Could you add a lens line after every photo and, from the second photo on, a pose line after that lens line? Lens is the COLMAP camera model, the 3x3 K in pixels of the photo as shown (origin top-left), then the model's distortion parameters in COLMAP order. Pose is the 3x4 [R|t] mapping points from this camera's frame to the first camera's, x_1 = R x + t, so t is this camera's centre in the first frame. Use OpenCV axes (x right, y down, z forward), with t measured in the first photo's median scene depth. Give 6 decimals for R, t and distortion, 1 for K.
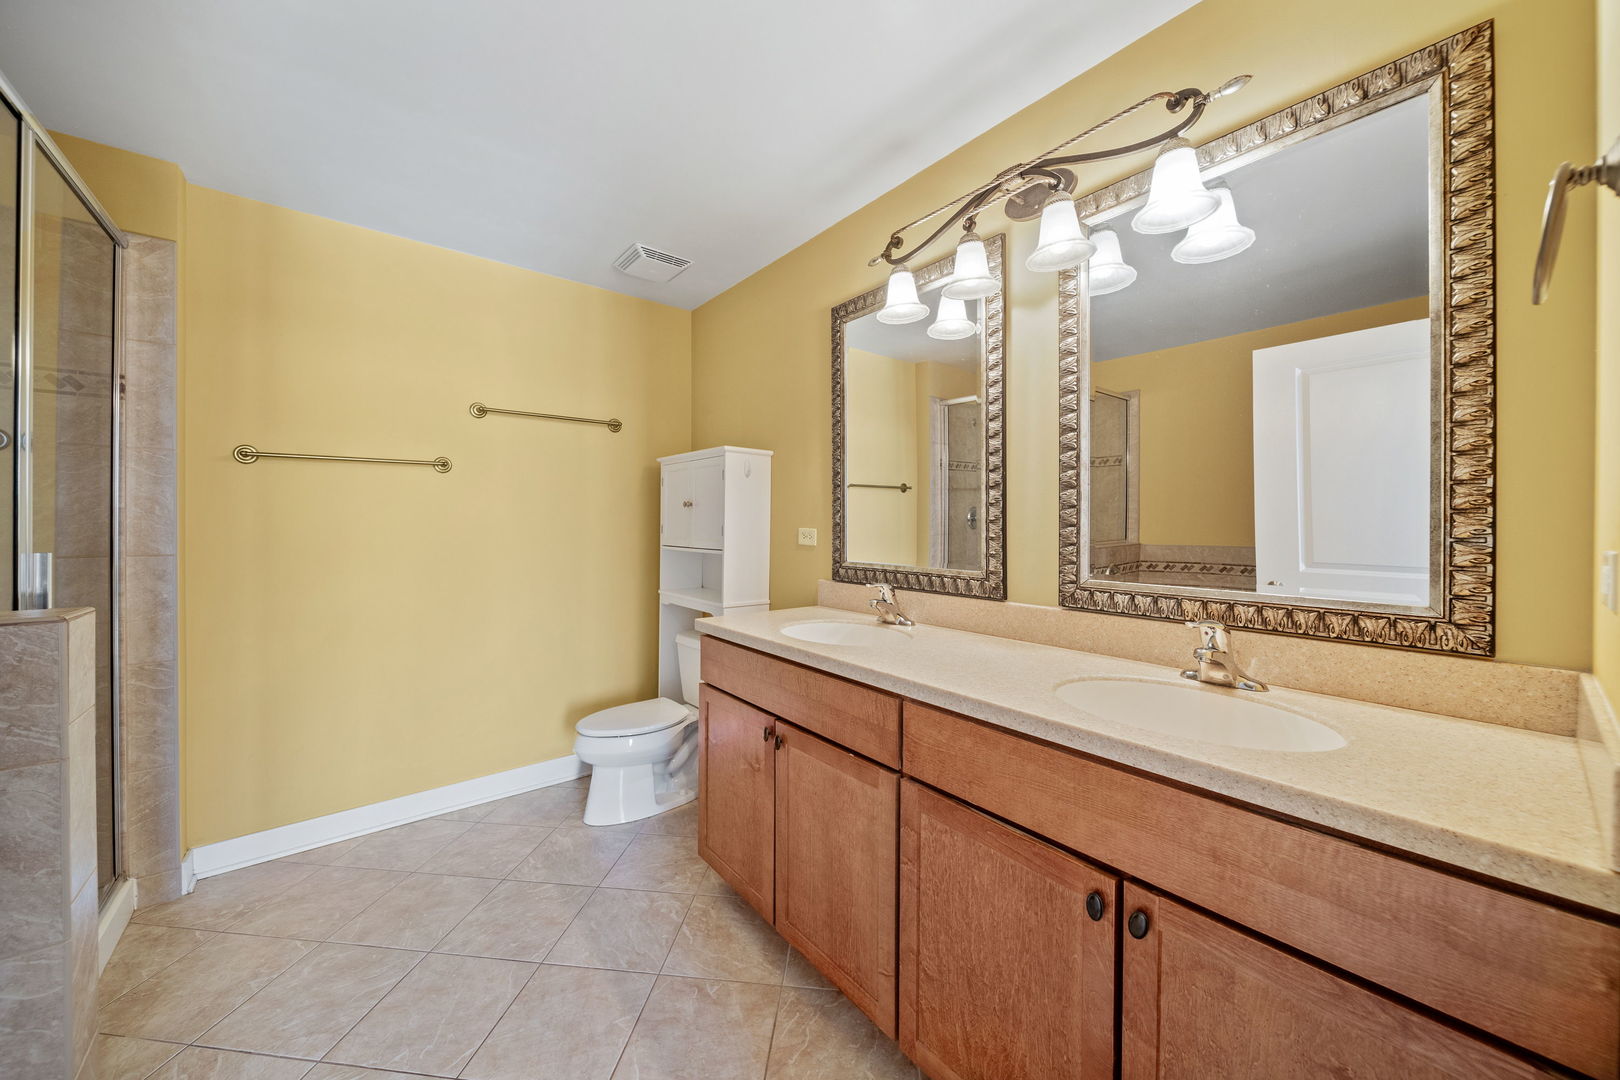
lens RADIAL K [[588.0, 0, 813.0], [0, 588.0, 517.4], [0, 0, 1]] dist [-0.001425, -0.000451]
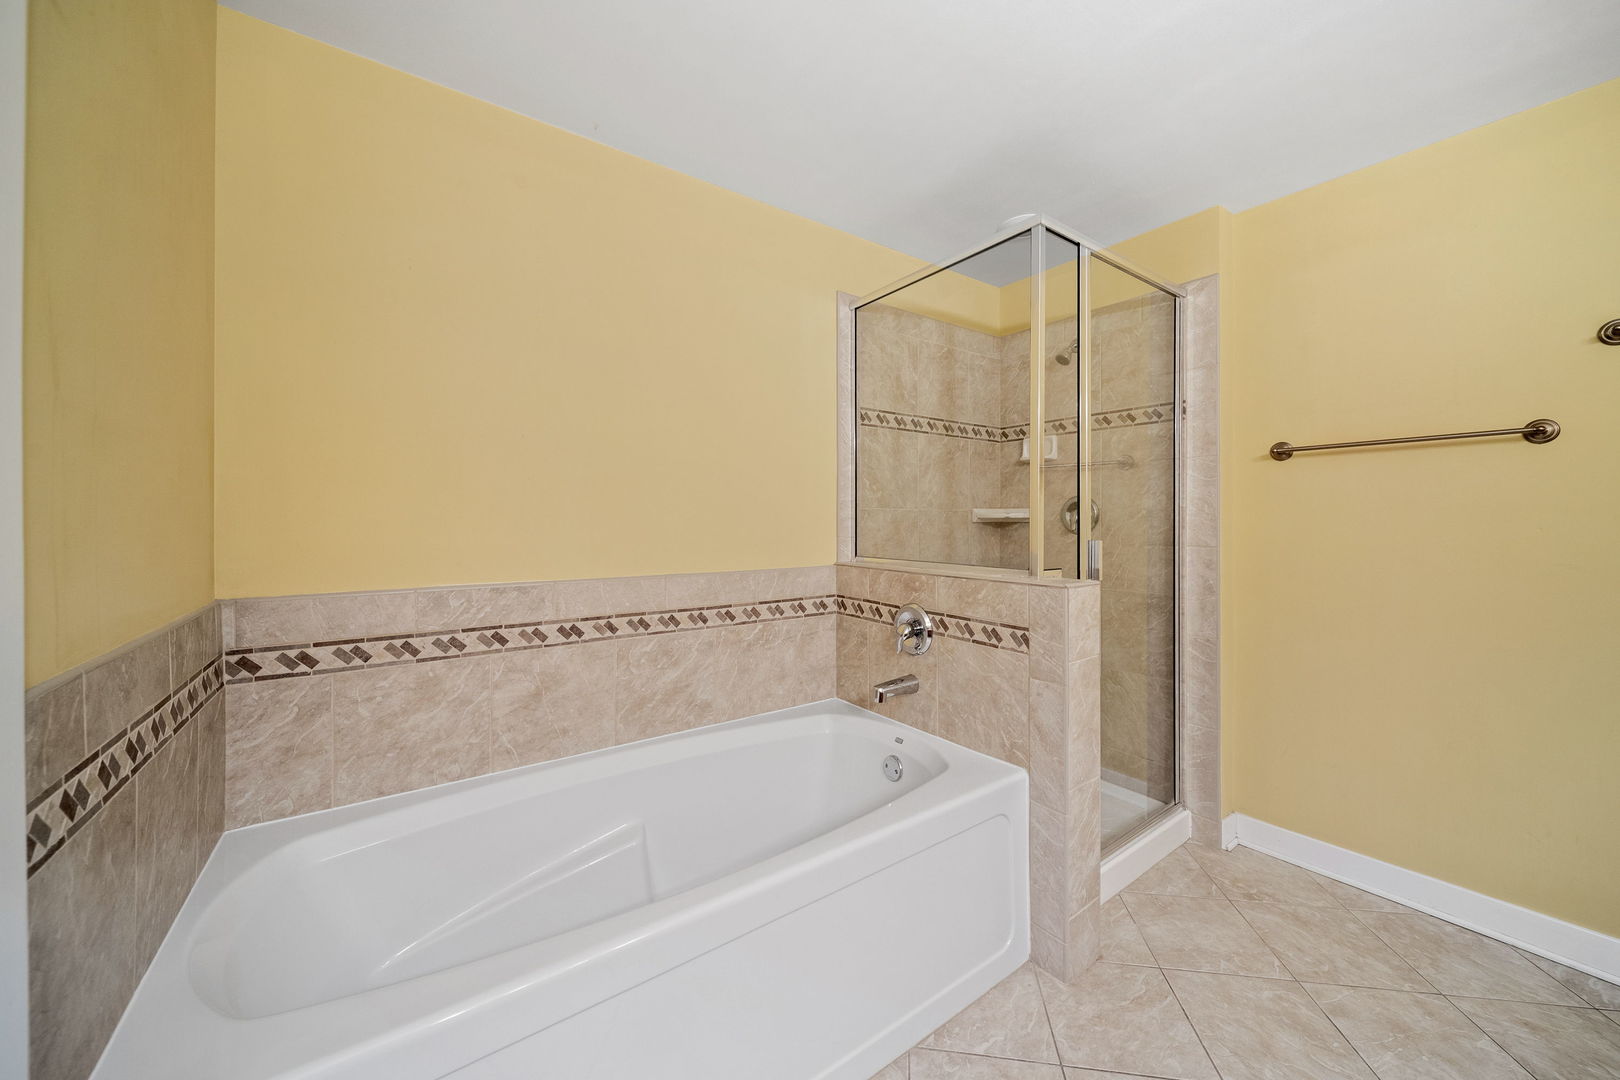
lens RADIAL K [[588.0, 0, 813.0], [0, 588.0, 517.4], [0, 0, 1]] dist [-0.001425, -0.000451]
pose [[-0.048333, -0.005495, -0.998816, 0.099099], [0.006112, 0.999965, -0.005797, 0.007494], [0.998813, -0.006385, -0.048297, 0.273326]]
